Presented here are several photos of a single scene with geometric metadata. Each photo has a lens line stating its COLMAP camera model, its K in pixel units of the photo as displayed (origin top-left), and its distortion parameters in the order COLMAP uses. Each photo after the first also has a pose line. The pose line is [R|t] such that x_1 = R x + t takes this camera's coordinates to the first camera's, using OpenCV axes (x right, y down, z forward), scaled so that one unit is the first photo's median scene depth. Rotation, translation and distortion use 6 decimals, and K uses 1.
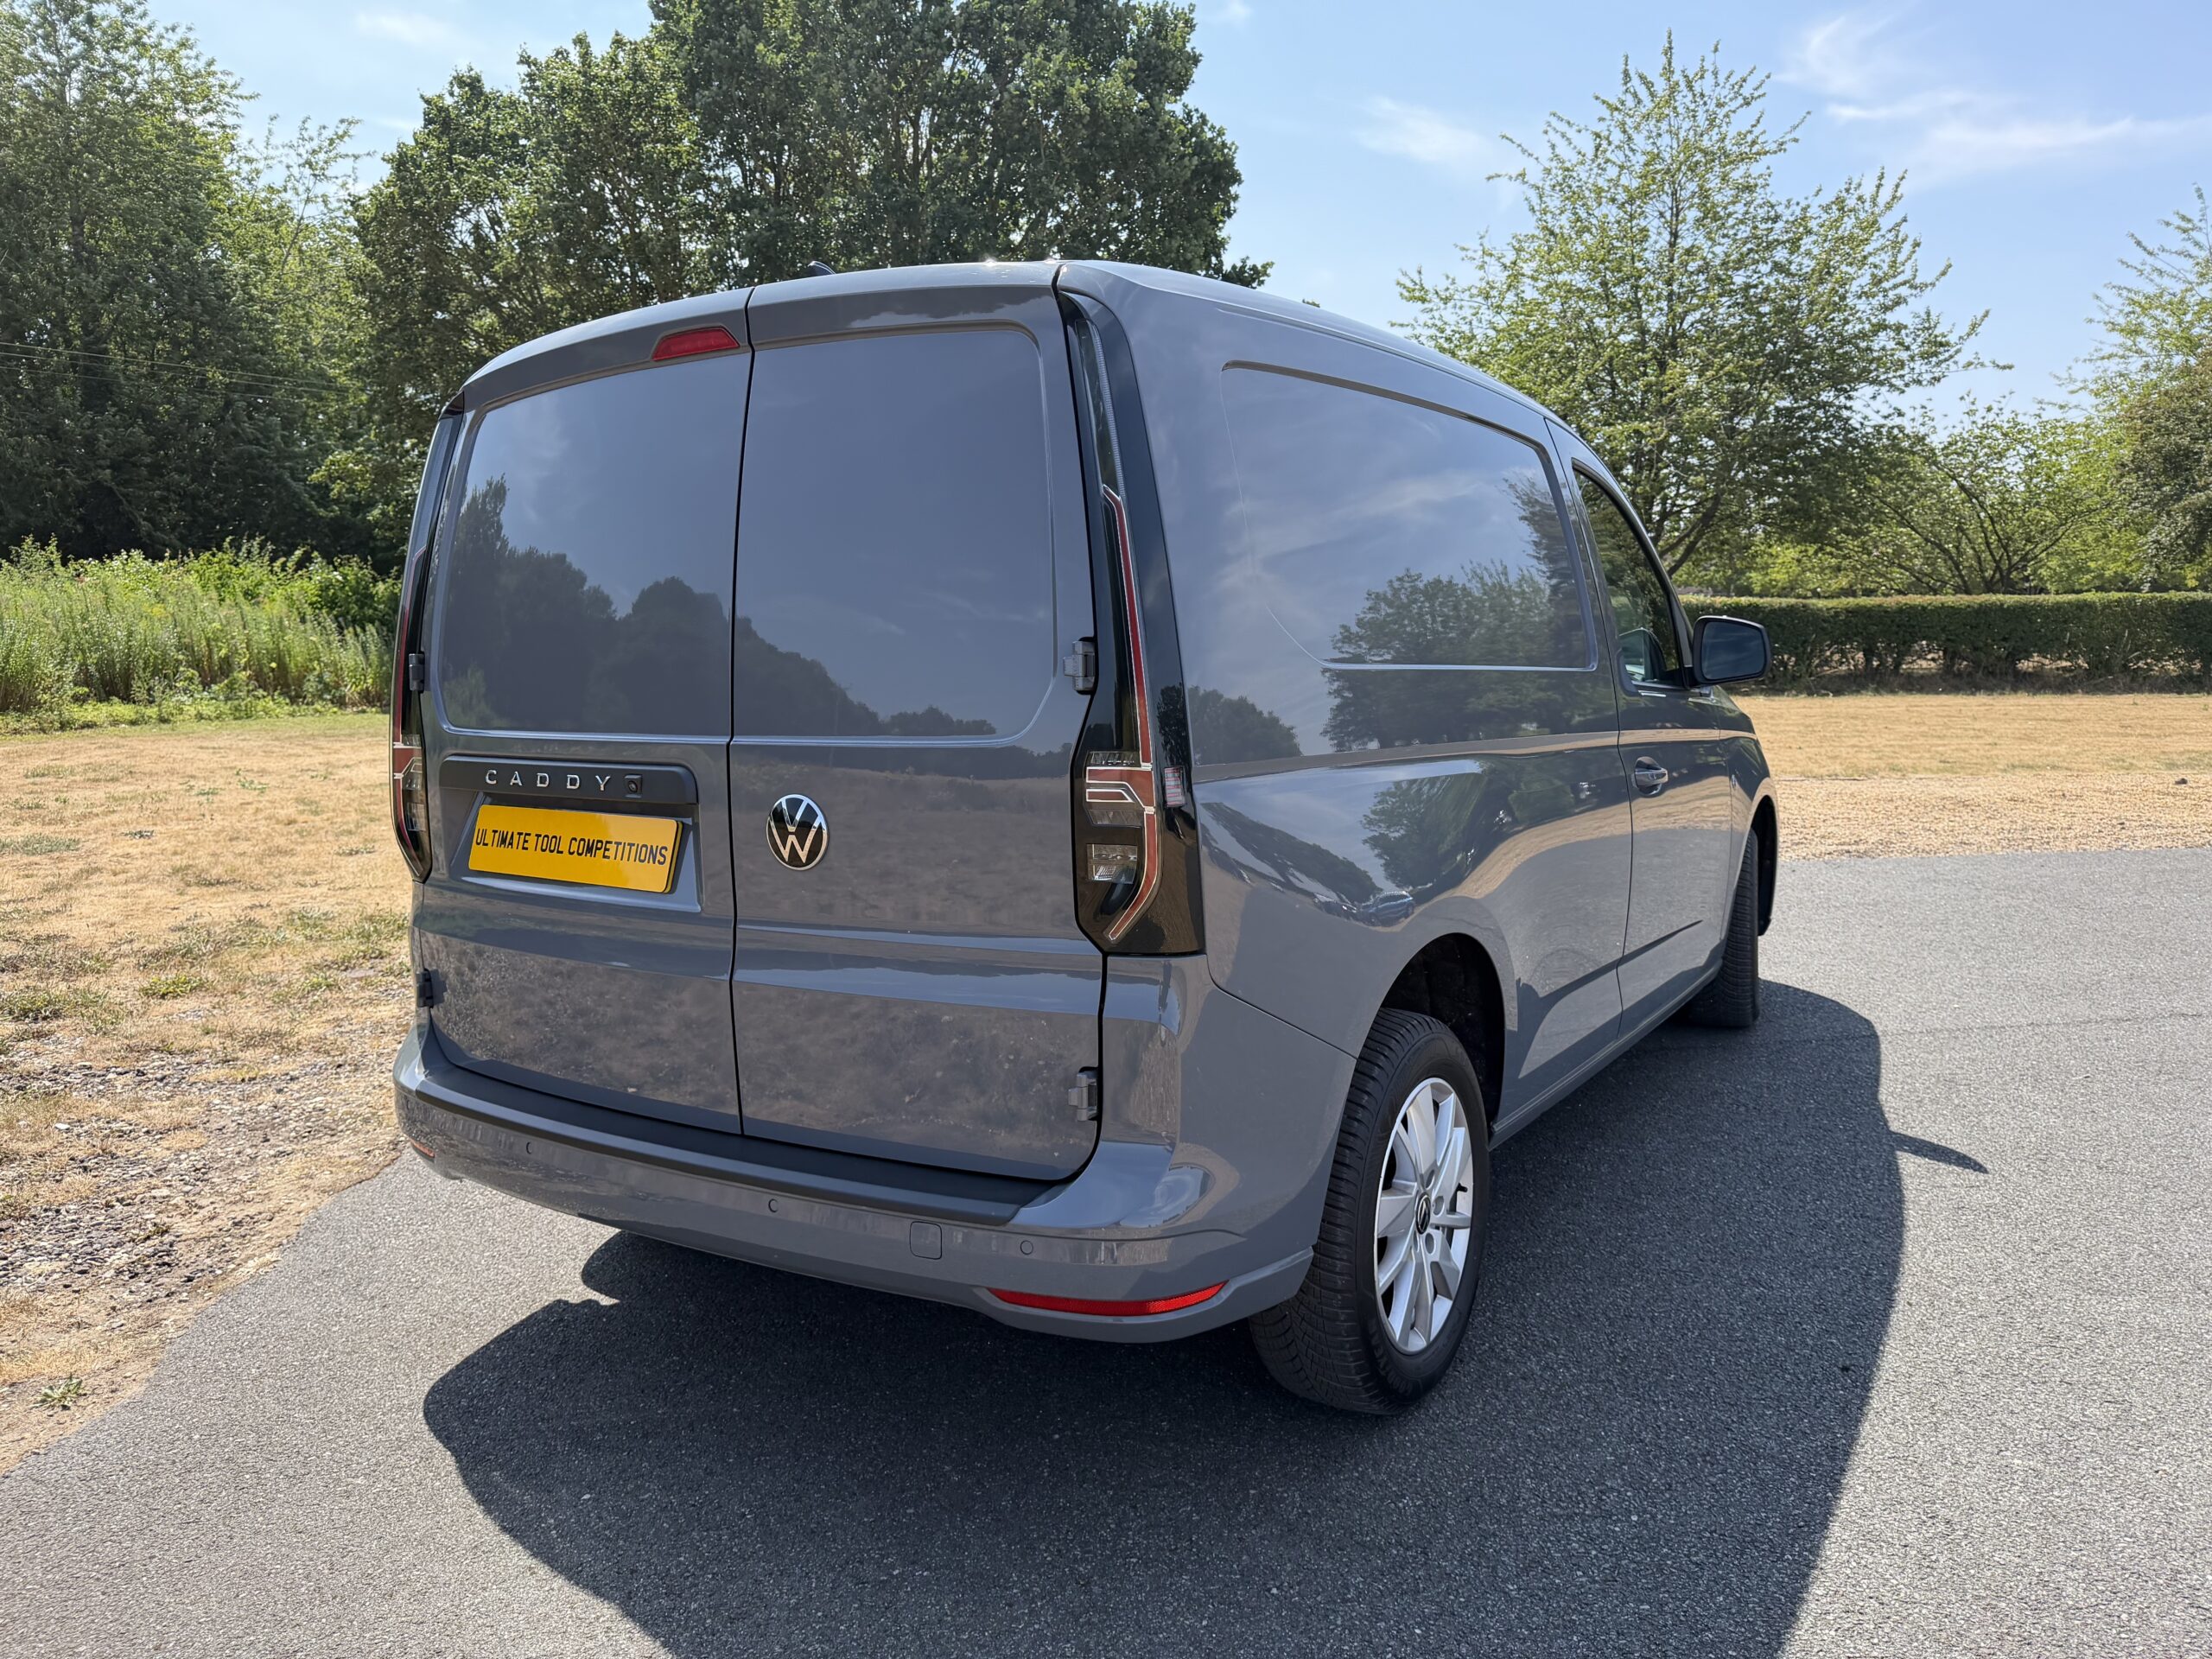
lens RADIAL K [[1576.4, 0, 1106.0], [0, 1576.4, 829.5], [0, 0, 1]] dist [-0.000139, -0.004321]
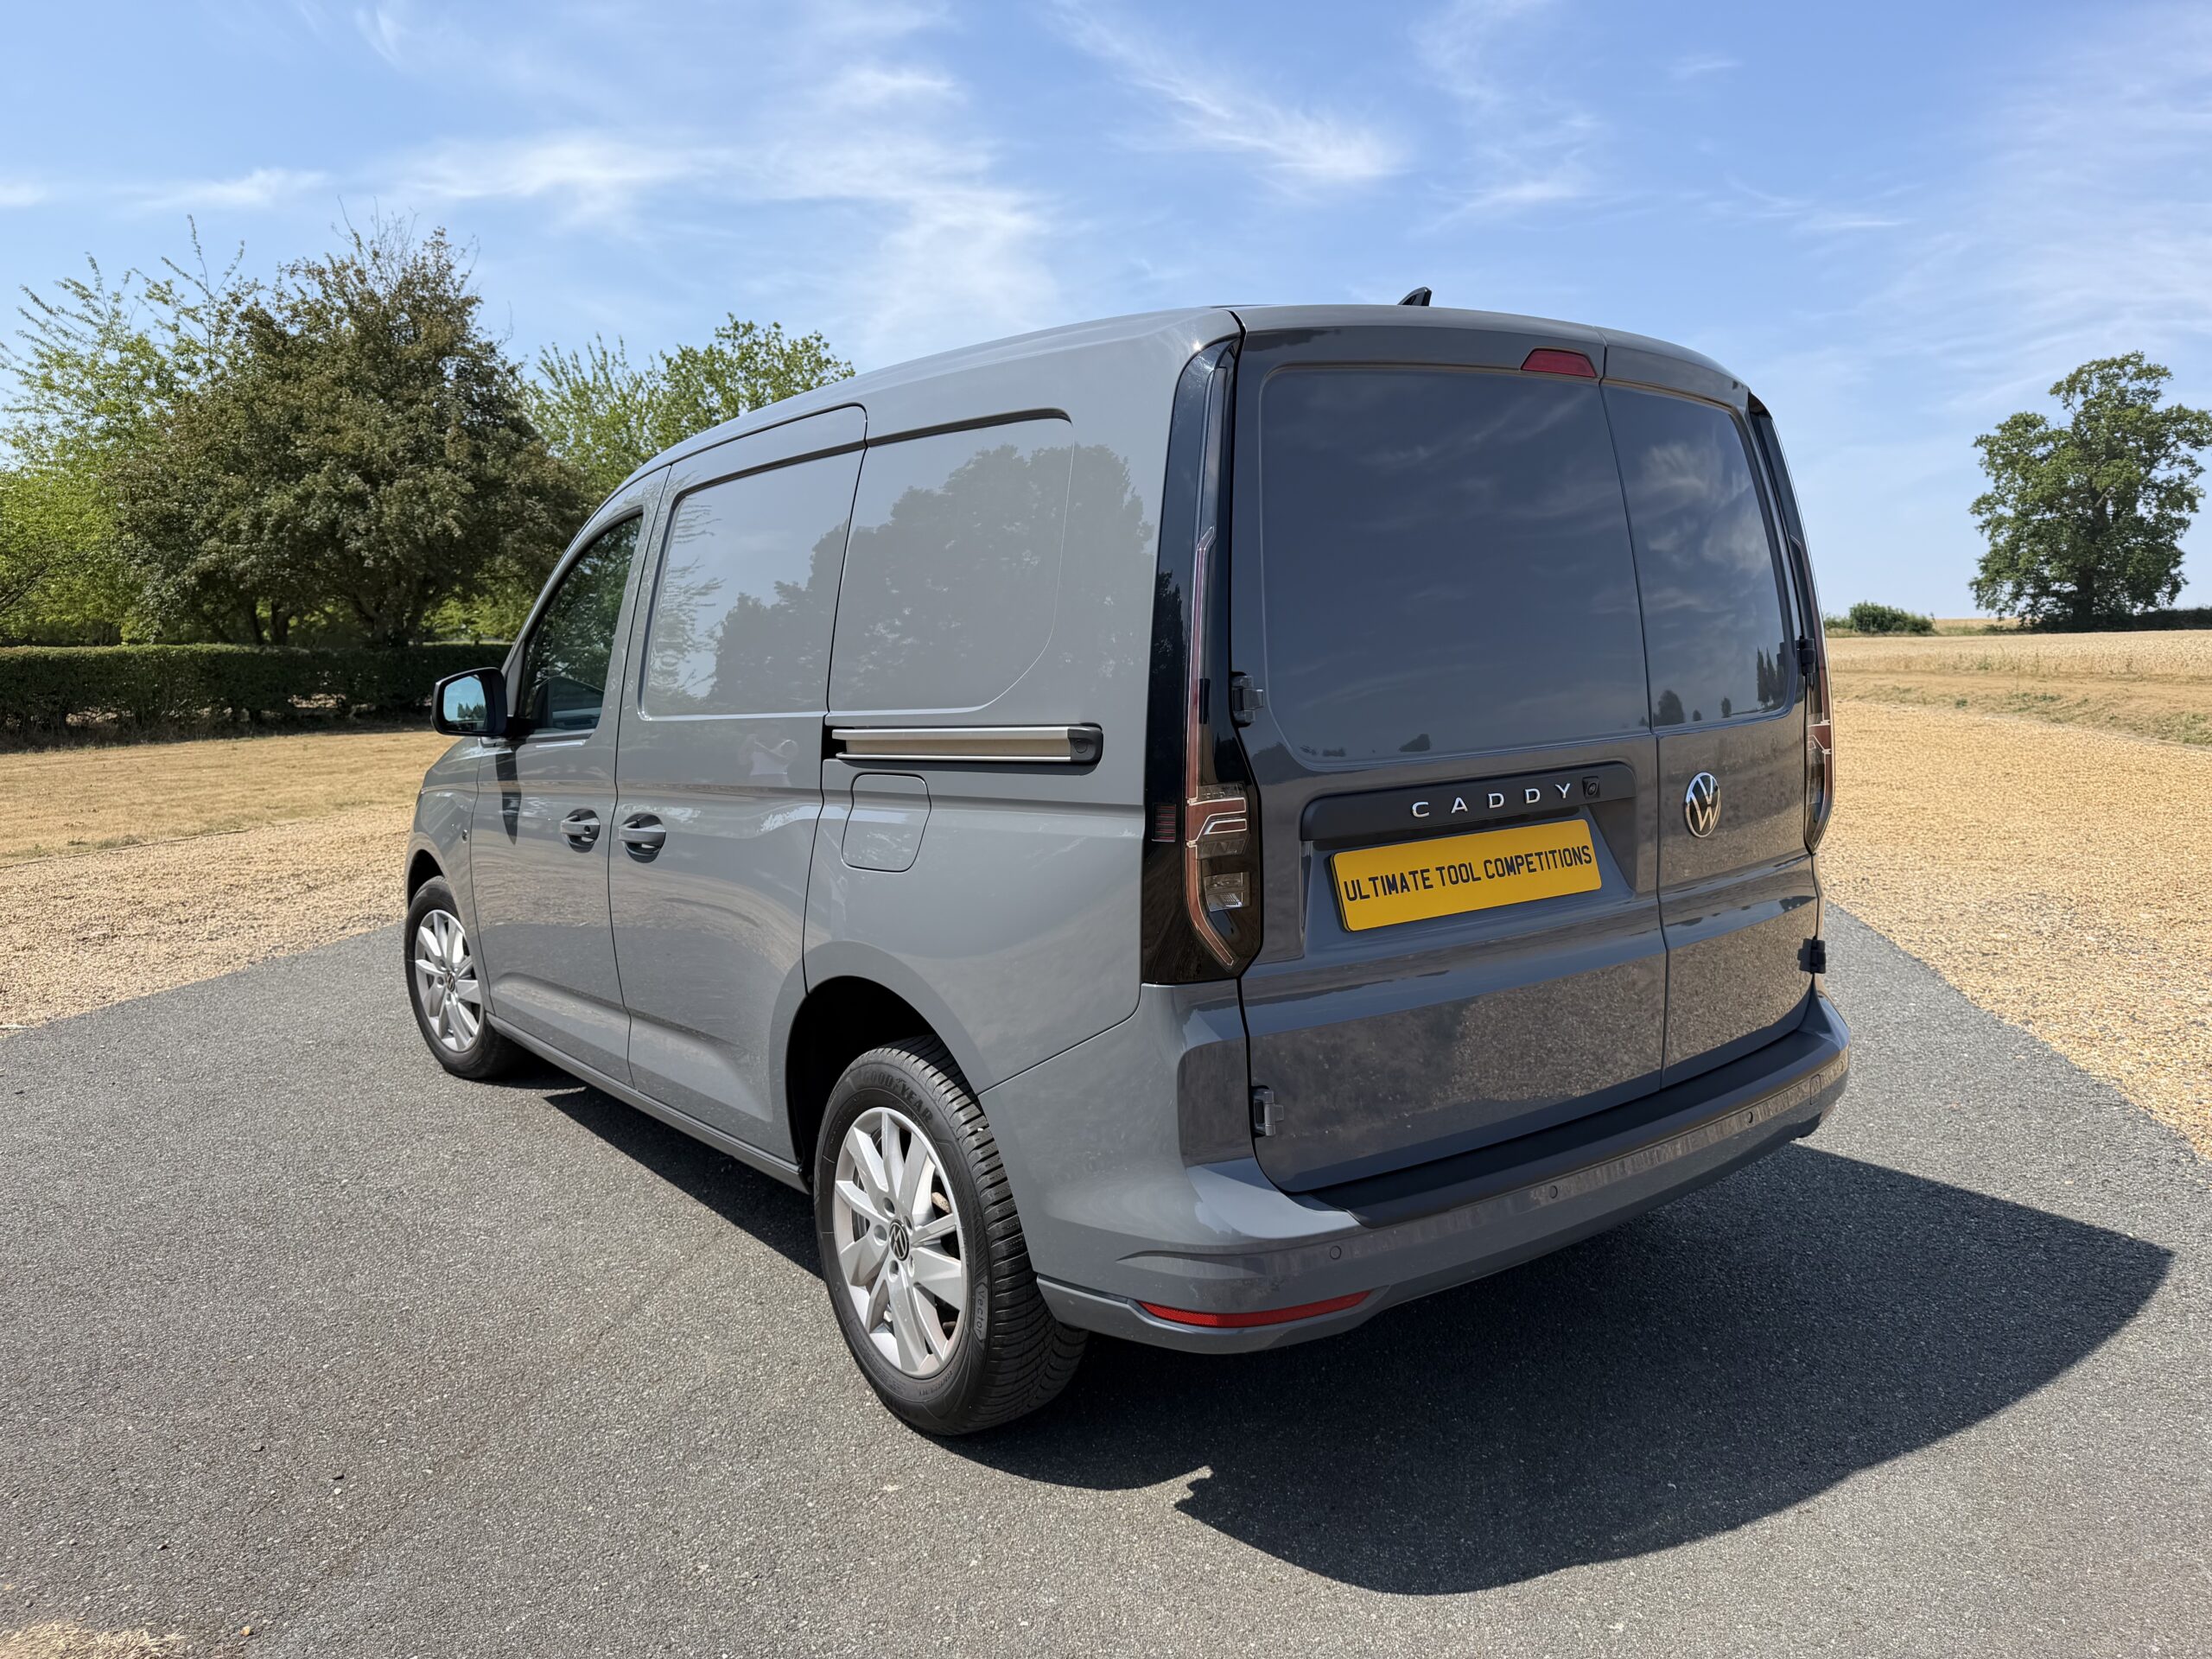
lens RADIAL K [[1571.7, 0, 1106.0], [0, 1571.7, 829.5], [0, 0, 1]] dist [-0.006943, -0.004078]
pose [[0.337235, -0.103824, 0.935678, -1.057693], [0.136190, 0.988825, 0.060636, -0.082091], [-0.931517, 0.106981, 0.347607, 0.737585]]
